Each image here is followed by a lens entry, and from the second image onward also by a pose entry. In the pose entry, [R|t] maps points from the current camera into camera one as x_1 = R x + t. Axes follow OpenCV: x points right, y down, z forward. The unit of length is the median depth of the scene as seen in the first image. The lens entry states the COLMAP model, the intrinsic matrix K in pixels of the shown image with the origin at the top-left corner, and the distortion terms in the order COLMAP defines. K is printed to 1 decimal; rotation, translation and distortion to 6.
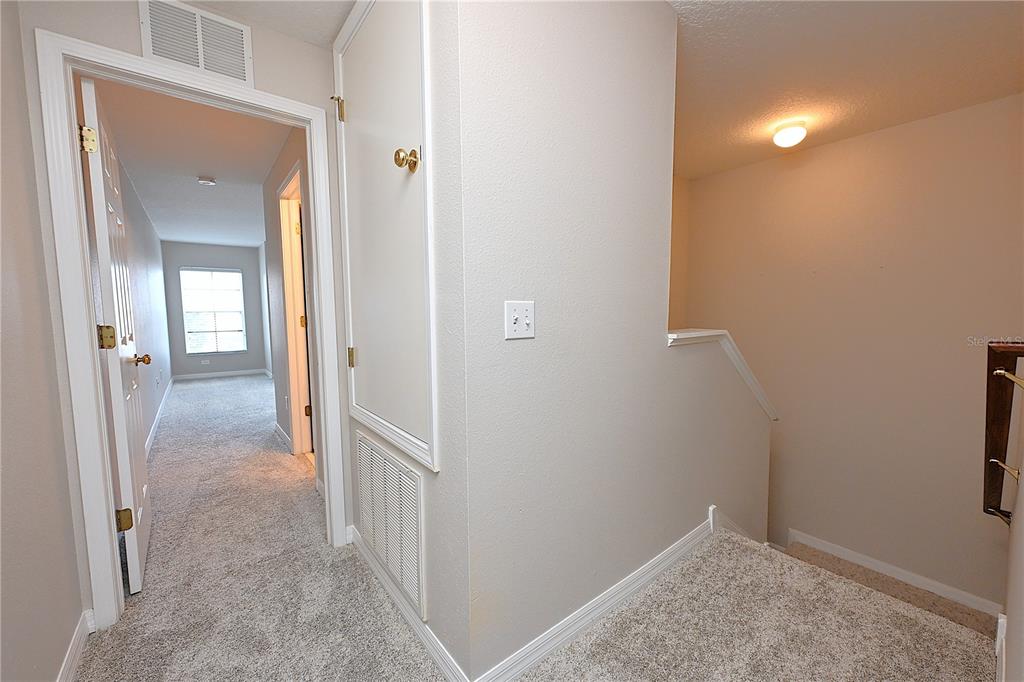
lens RADIAL K [[403.4, 0, 508.6], [0, 403.4, 341.7], [0, 0, 1]] dist [0.000880, 0.000115]
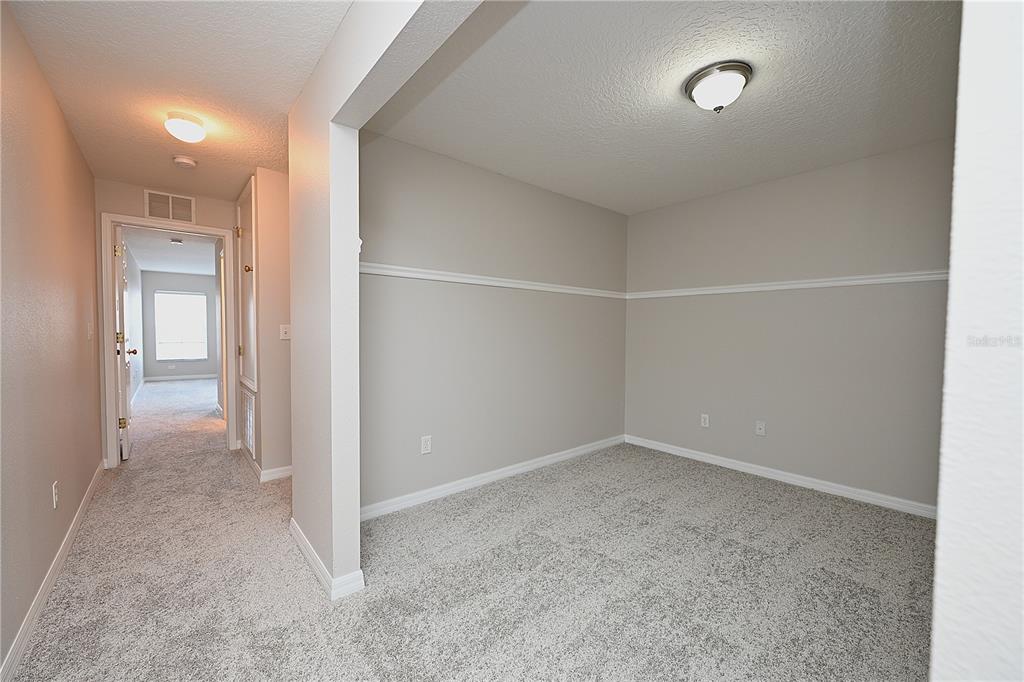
lens RADIAL K [[411.2, 0, 508.7], [0, 411.2, 342.6], [0, 0, 1]] dist [0.001010, 0.000083]
pose [[0.999347, 0.015709, 0.032531, 0.894302], [-0.014105, 0.998701, -0.048962, 0.080145], [-0.033258, 0.048471, 0.998271, -1.114298]]
